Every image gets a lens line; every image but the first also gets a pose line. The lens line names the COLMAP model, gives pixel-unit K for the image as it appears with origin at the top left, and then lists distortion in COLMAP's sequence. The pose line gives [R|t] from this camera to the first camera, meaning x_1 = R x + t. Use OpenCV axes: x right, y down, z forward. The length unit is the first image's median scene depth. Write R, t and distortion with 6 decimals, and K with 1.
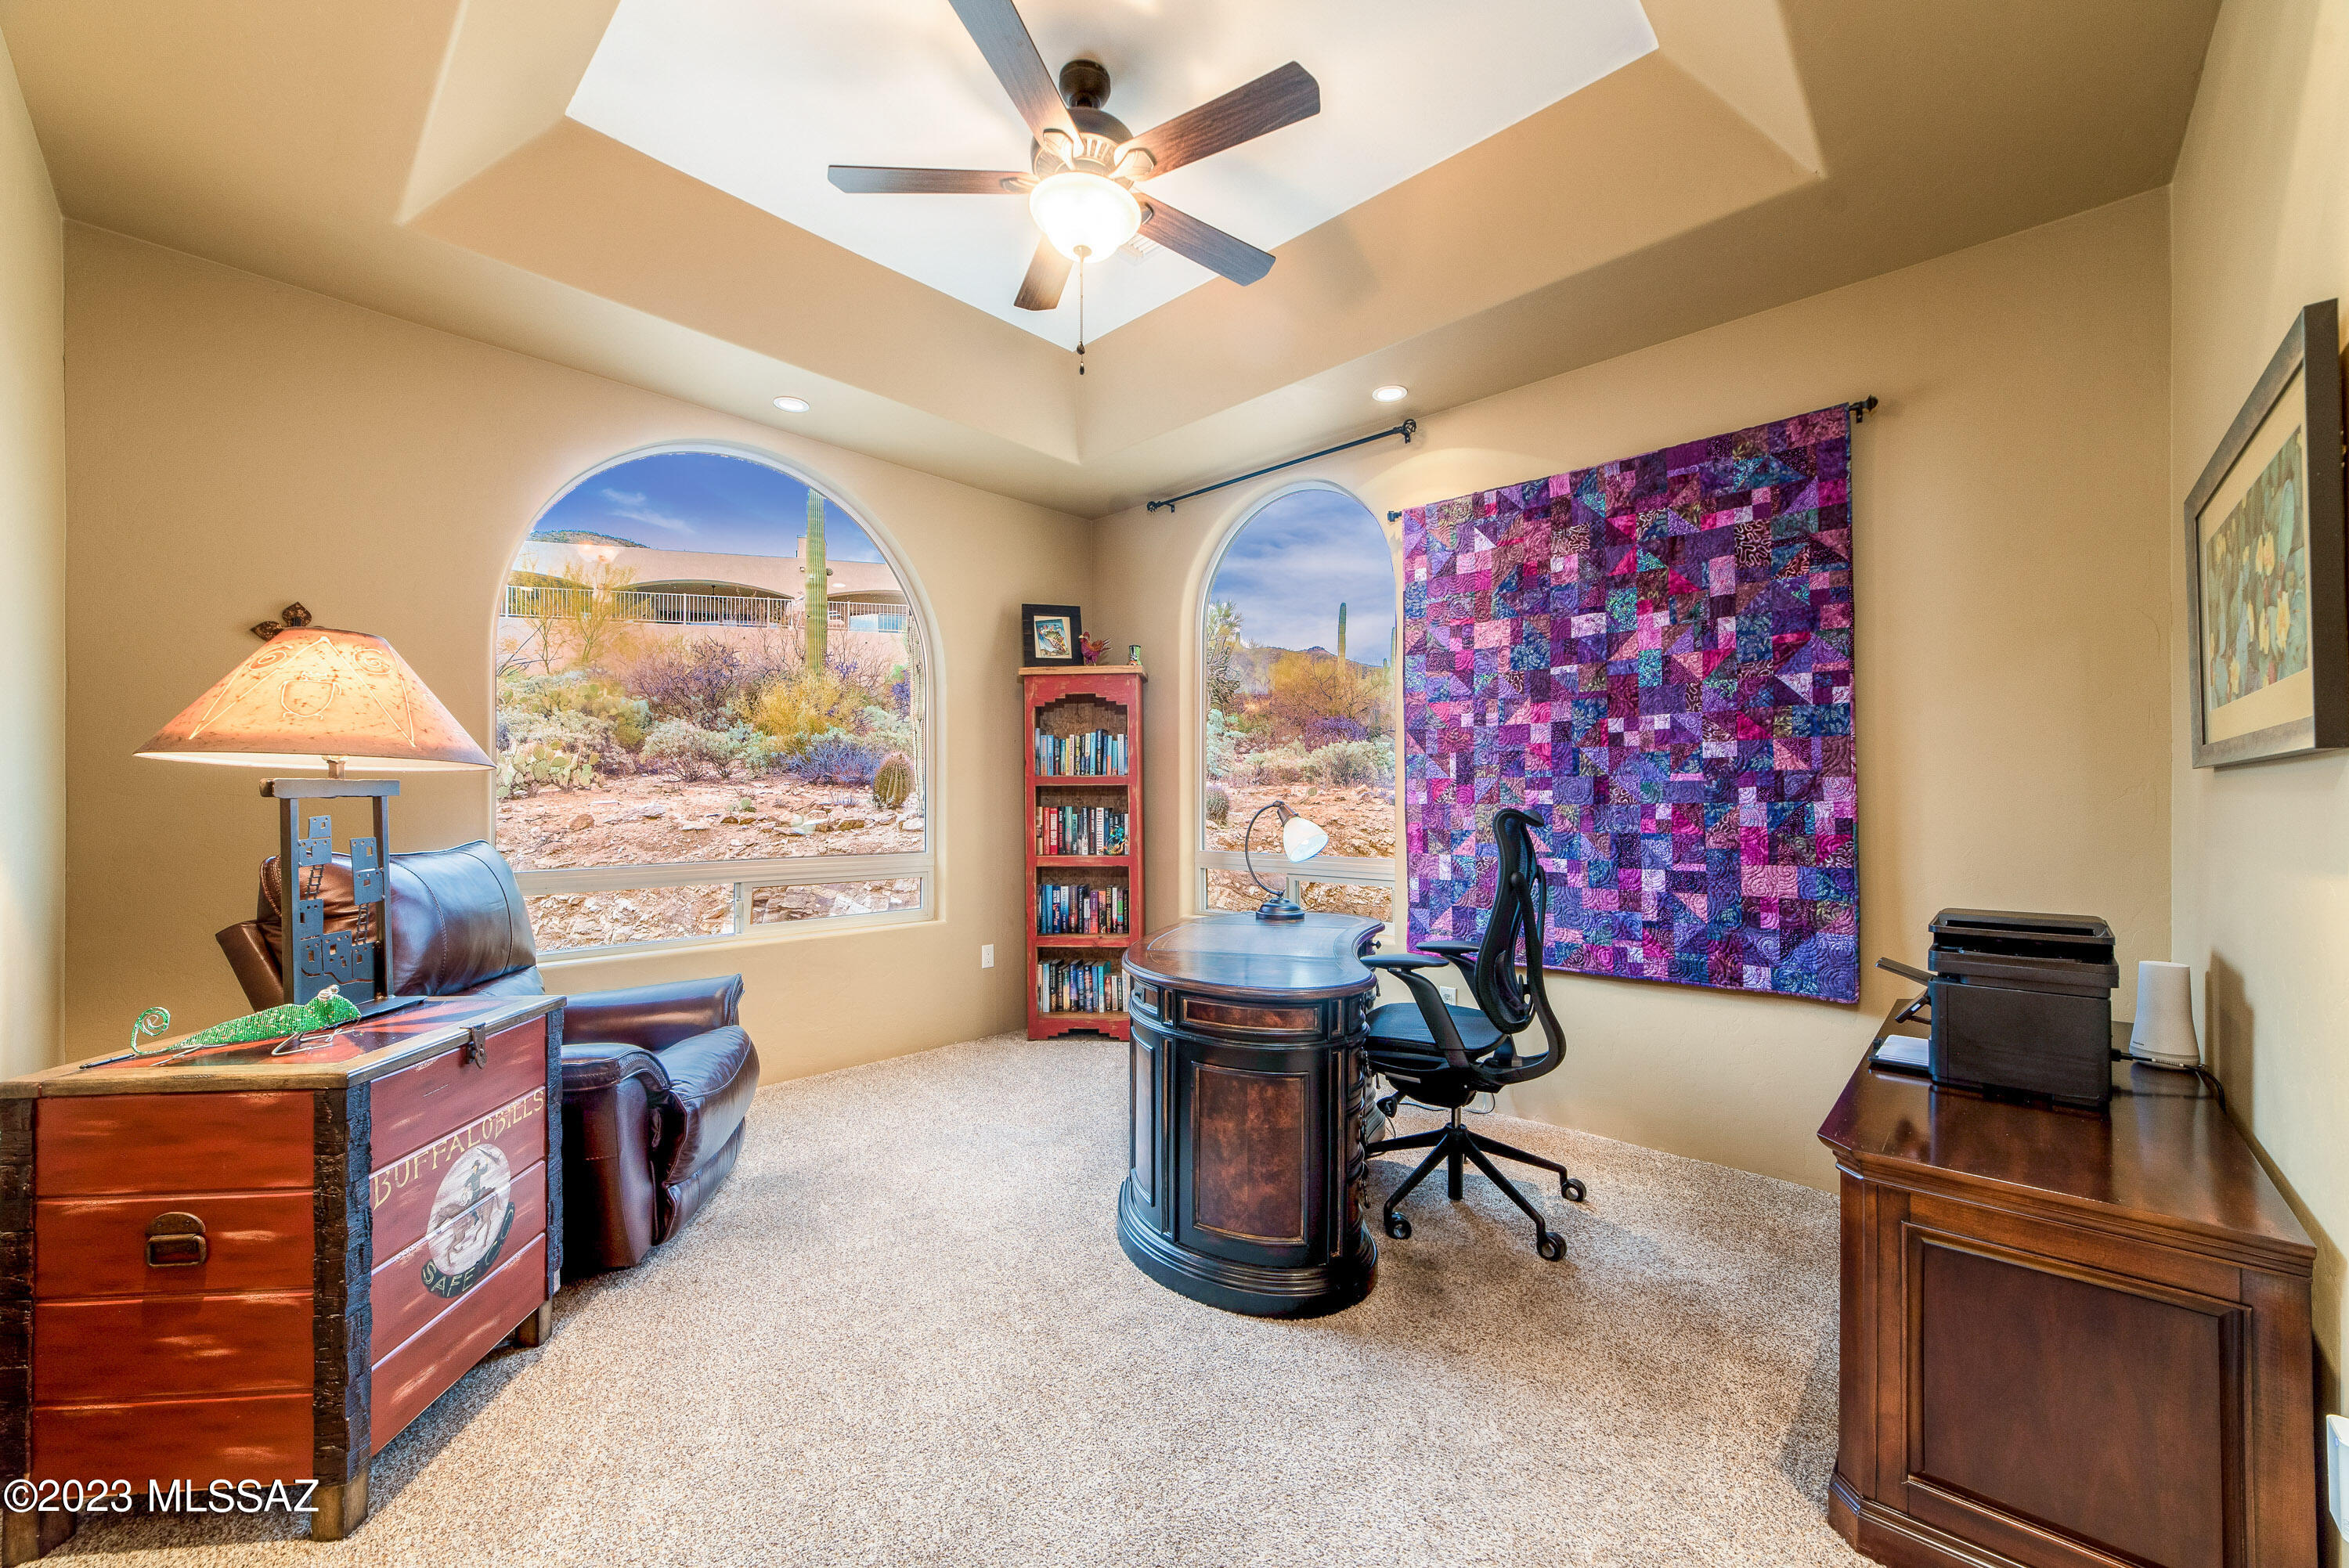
lens RADIAL K [[906.0, 0, 1165.8], [0, 906.0, 799.8], [0, 0, 1]] dist [-0.027935, 0.010960]
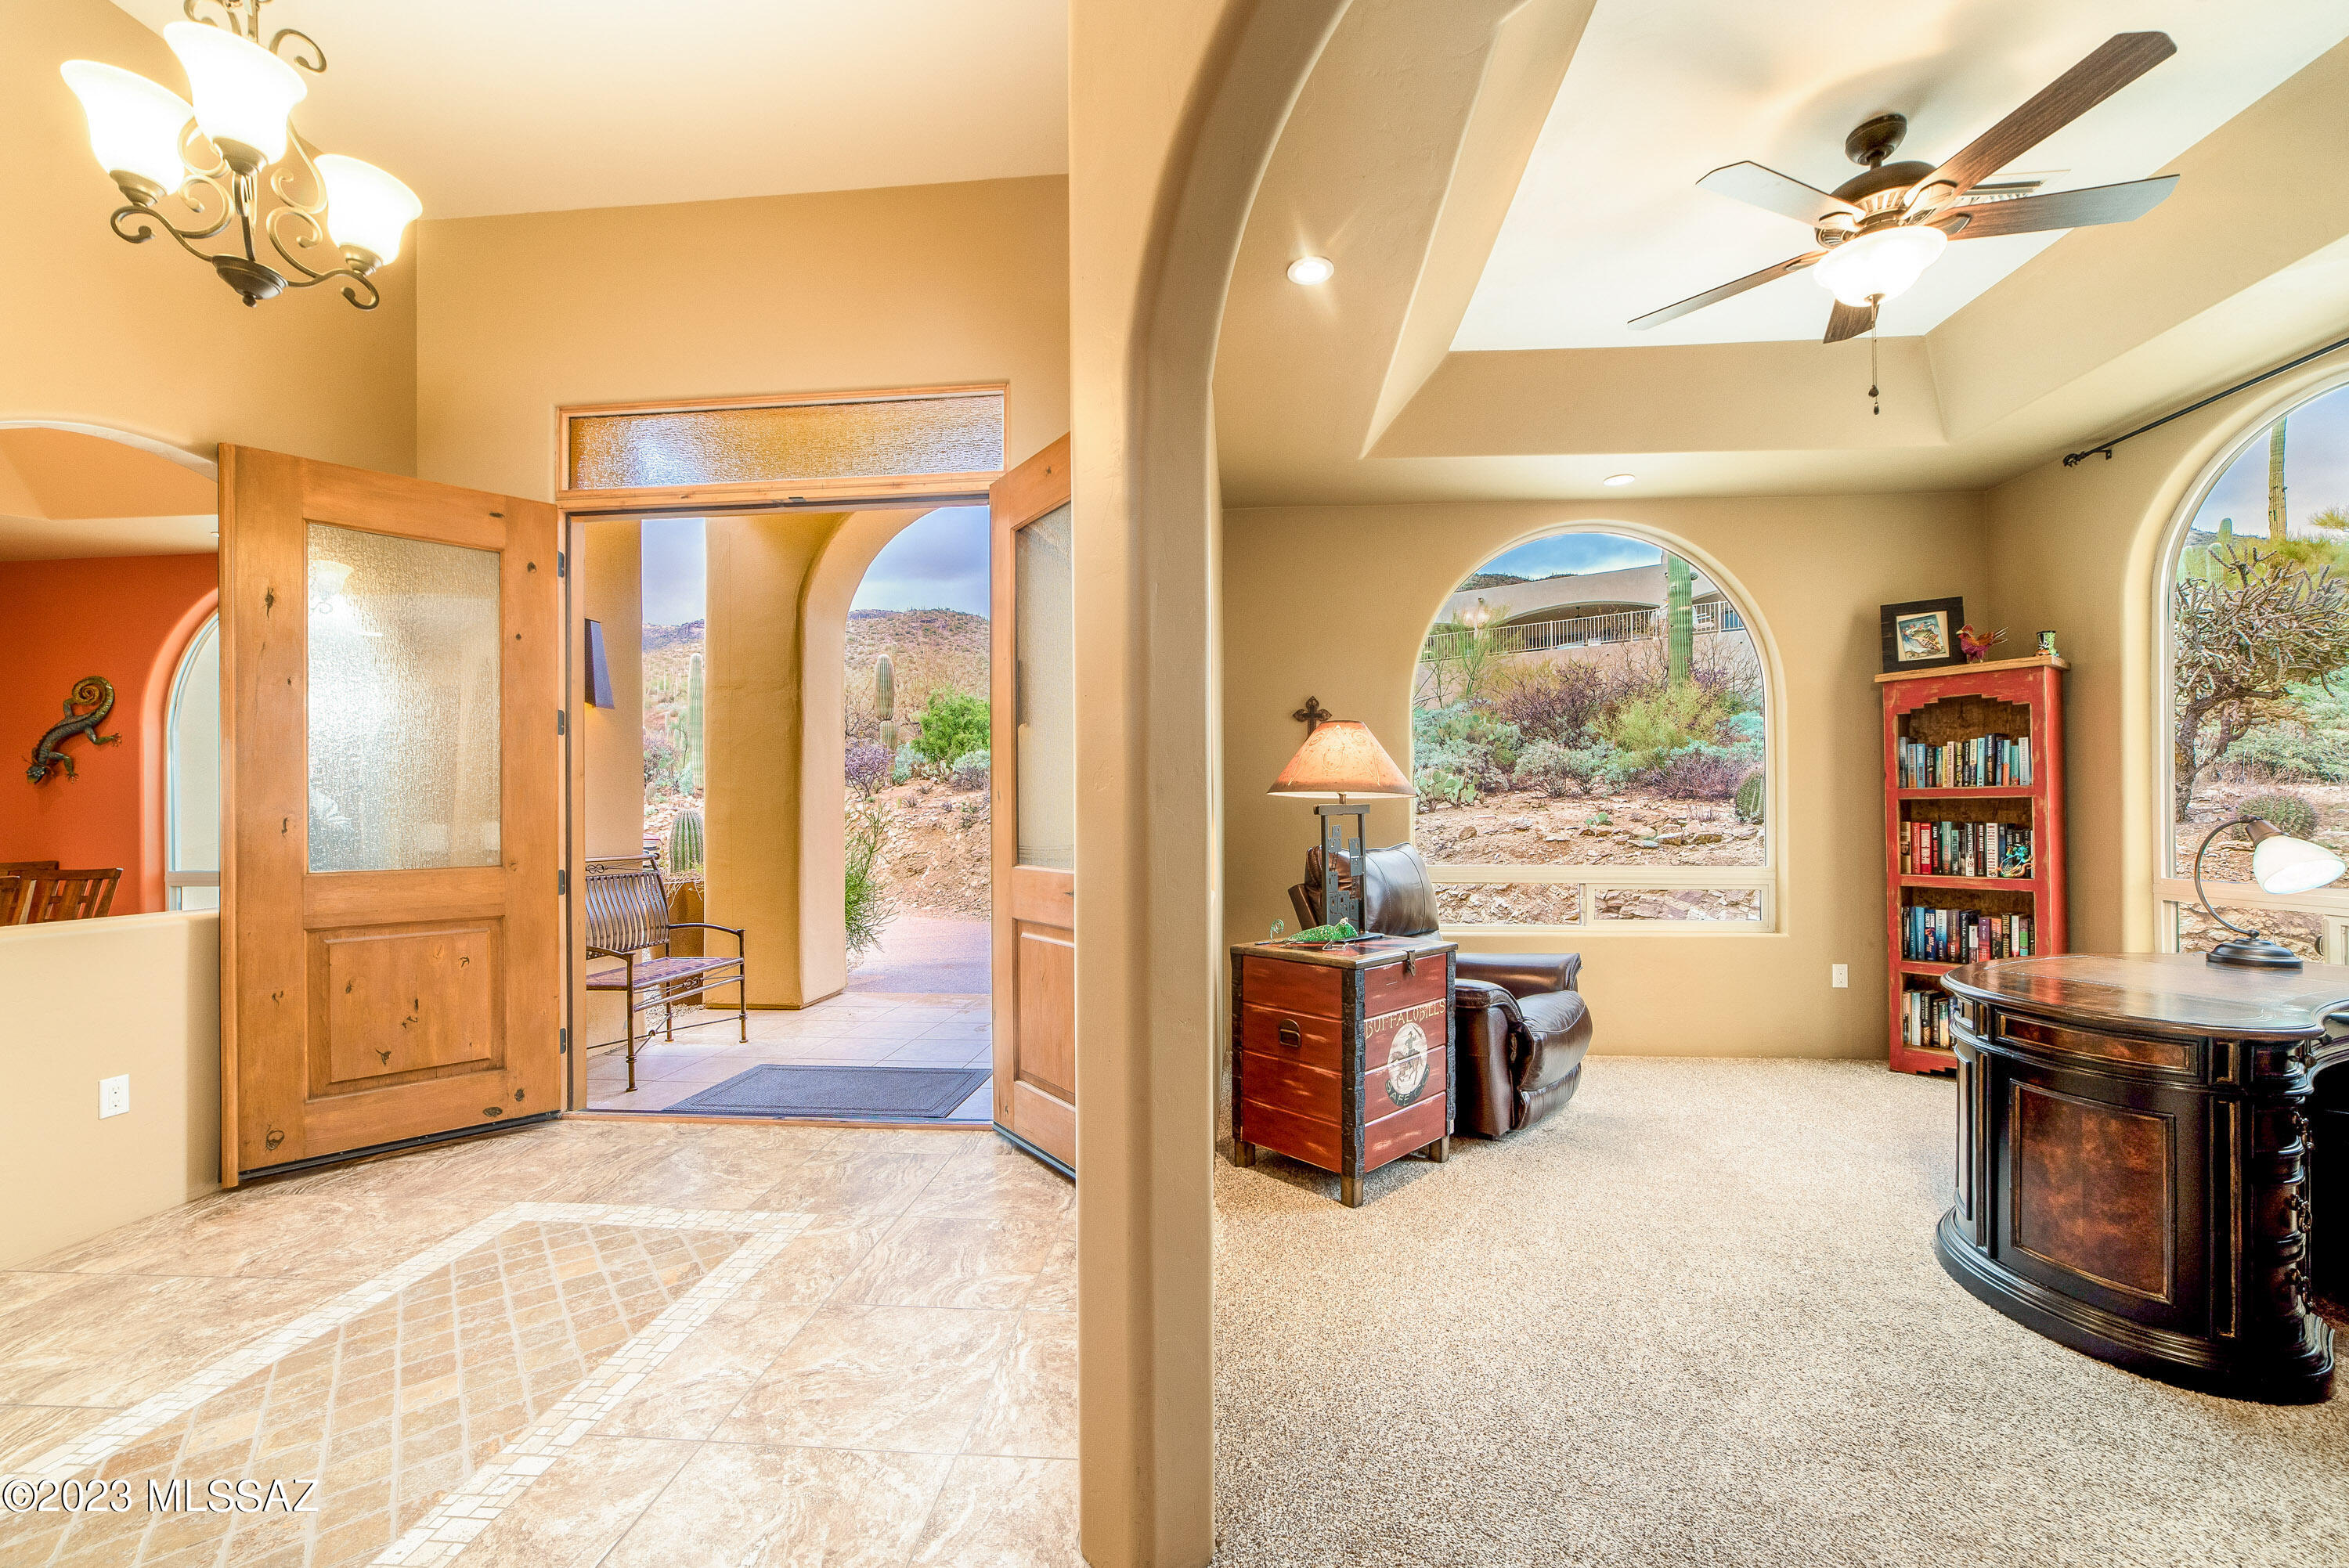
lens RADIAL K [[906.0, 0, 1165.8], [0, 906.0, 799.8], [0, 0, 1]] dist [-0.027935, 0.010960]
pose [[0.621930, -0.013668, -0.782954, 0.187756], [0.001769, 0.999870, -0.016049, -0.002544], [0.783071, 0.008596, 0.621873, -0.285401]]
